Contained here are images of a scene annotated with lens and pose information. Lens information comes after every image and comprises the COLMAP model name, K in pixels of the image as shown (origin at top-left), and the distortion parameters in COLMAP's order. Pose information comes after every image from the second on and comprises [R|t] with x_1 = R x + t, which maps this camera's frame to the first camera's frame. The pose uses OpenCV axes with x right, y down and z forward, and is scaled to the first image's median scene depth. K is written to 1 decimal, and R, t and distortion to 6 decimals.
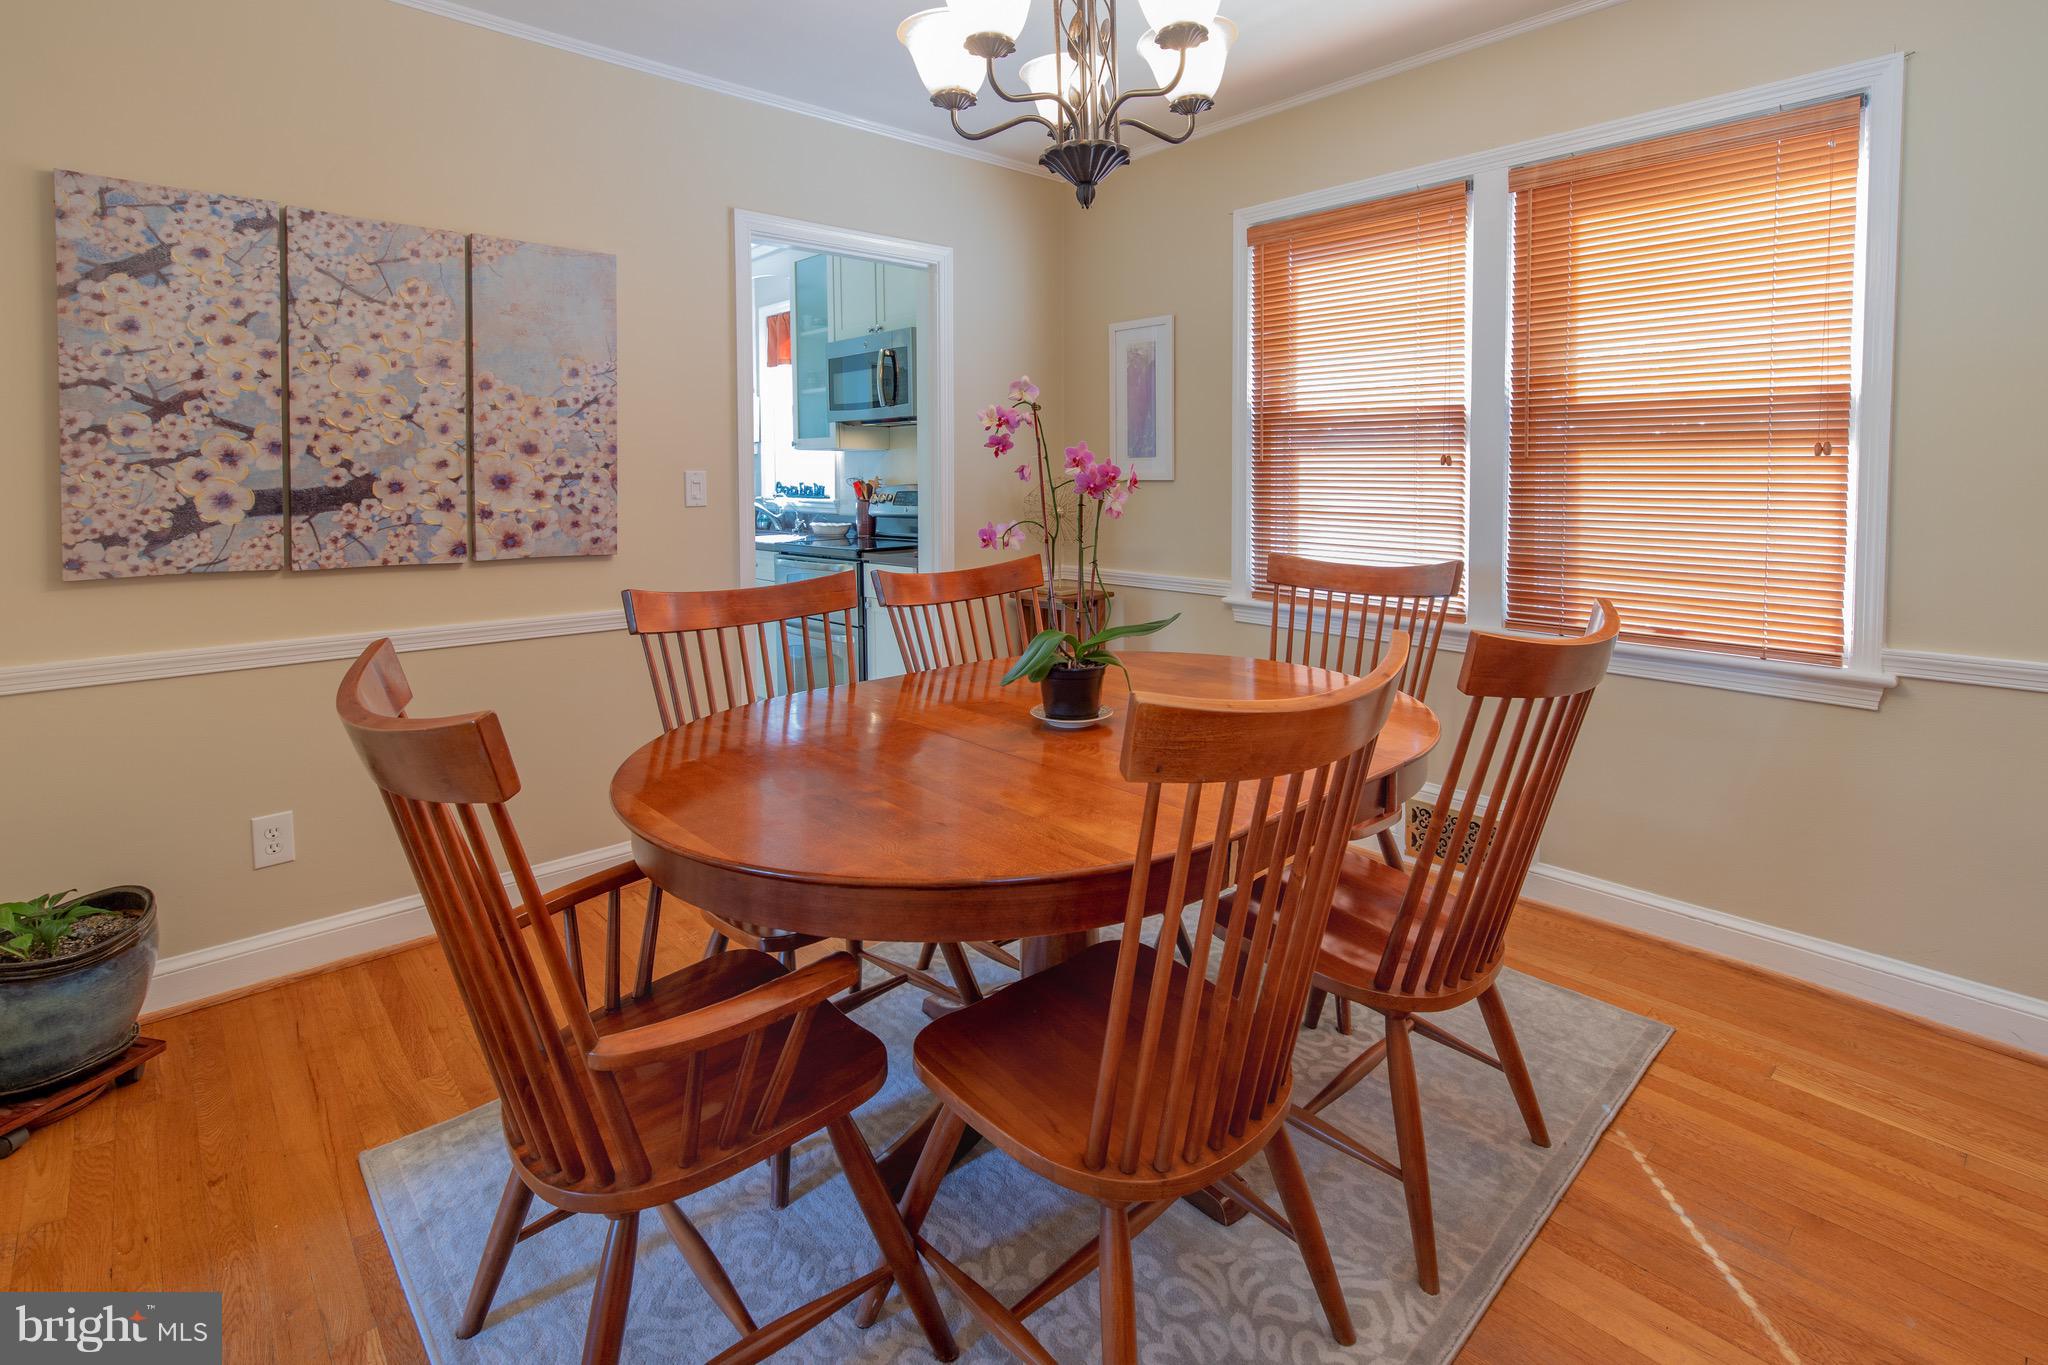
lens RADIAL K [[931.2, 0, 1024.0], [0, 931.2, 682.5], [0, 0, 1]] dist [-0.001402, -0.000324]
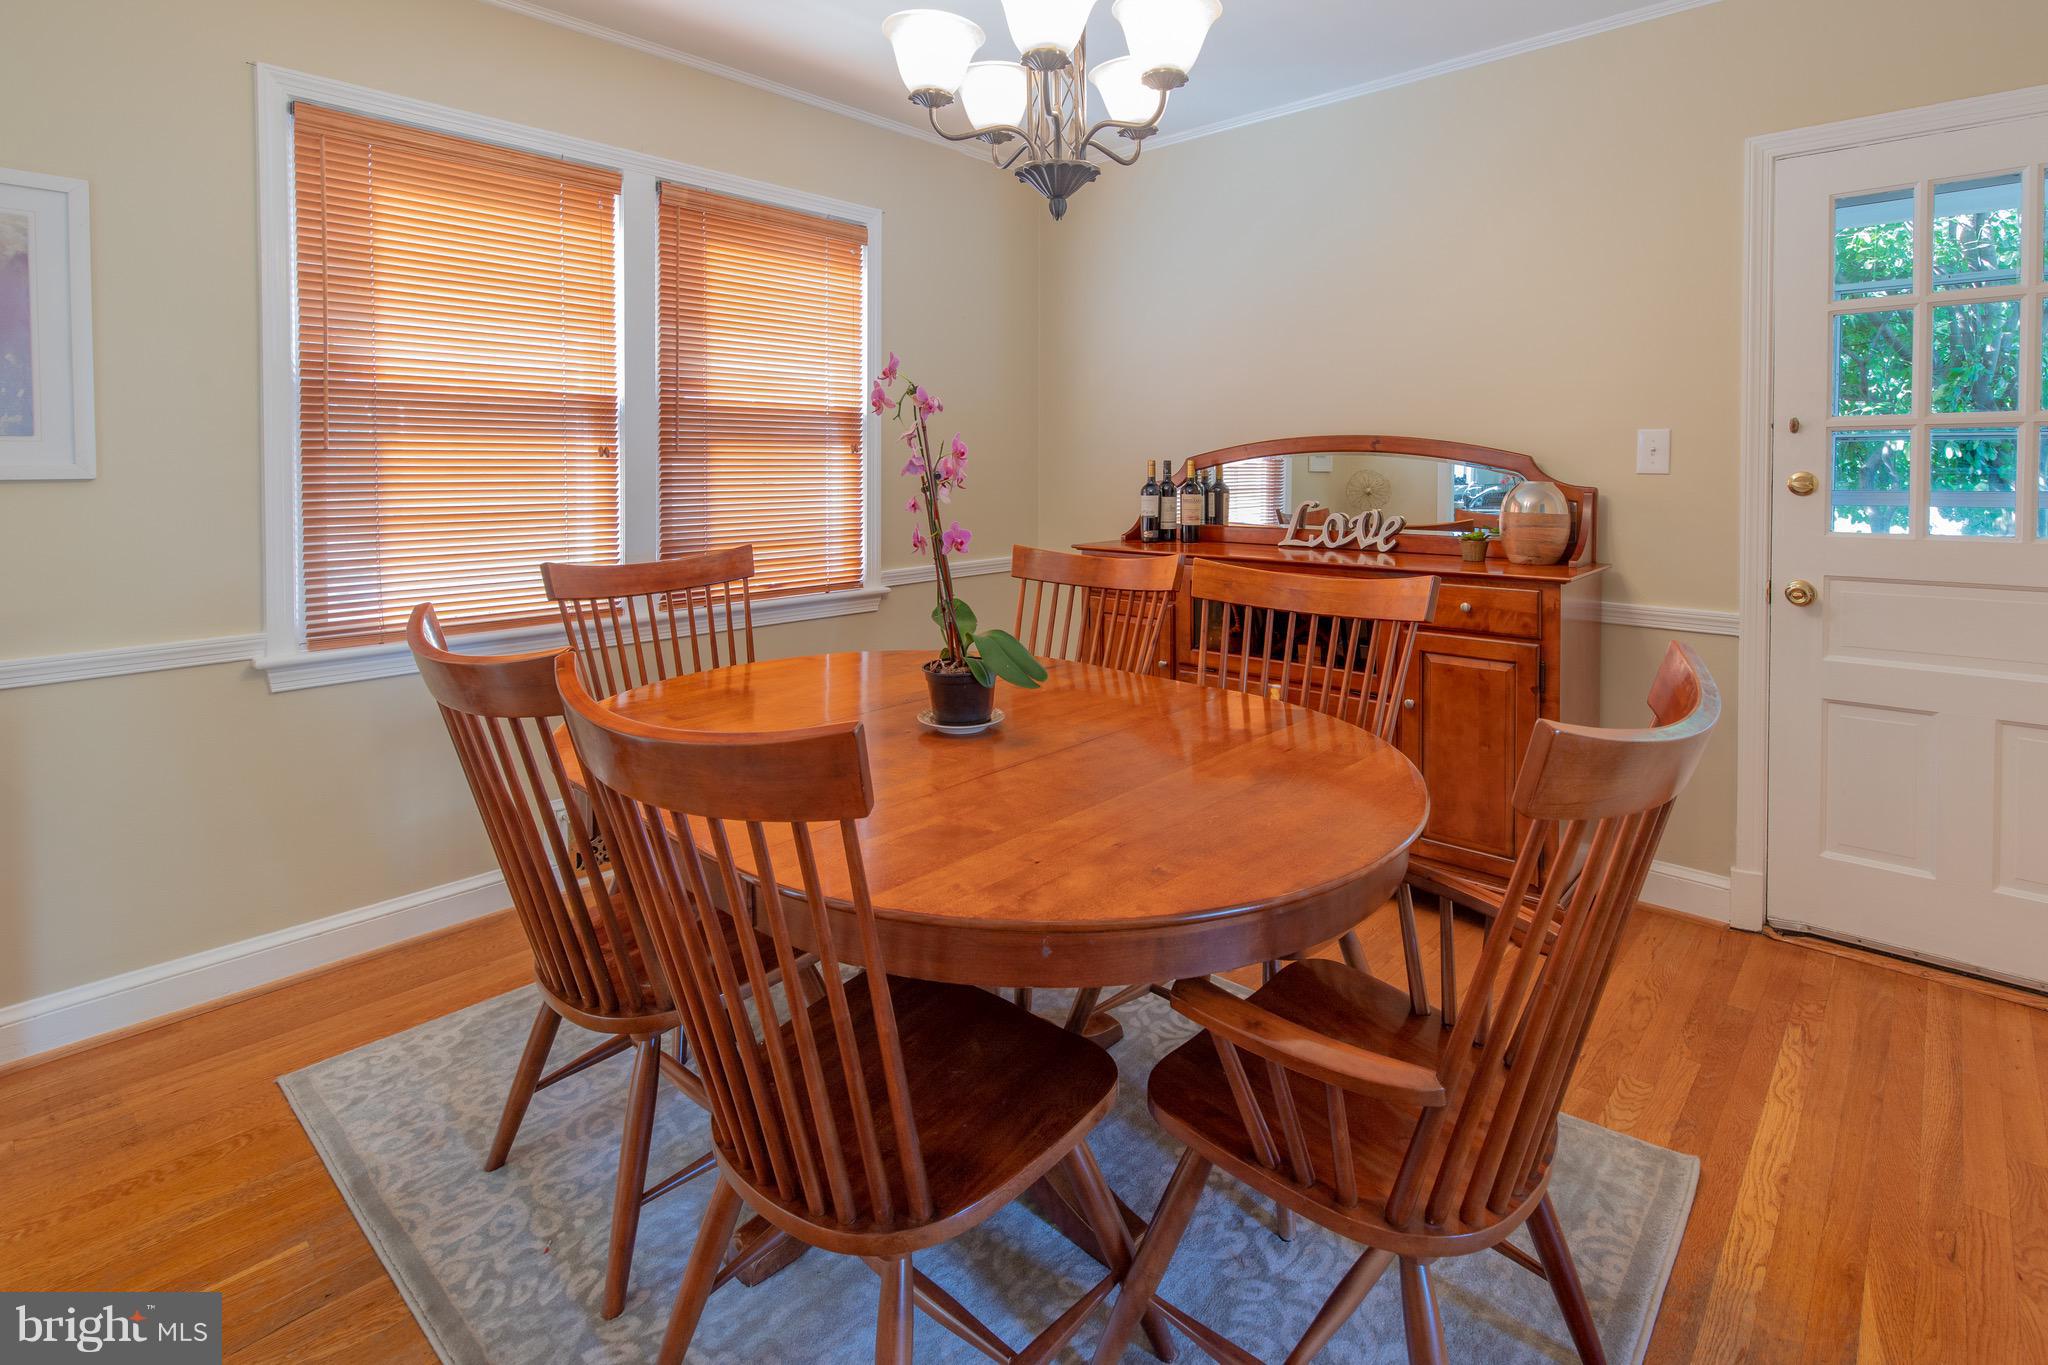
lens RADIAL K [[988.3, 0, 1024.0], [0, 988.3, 682.5], [0, 0, 1]] dist [-0.000178, 0.000052]
pose [[-0.083361, -0.216604, 0.972694, -0.701010], [0.219719, 0.948075, 0.229952, -0.165917], [-0.971995, 0.232888, -0.031441, 0.725655]]
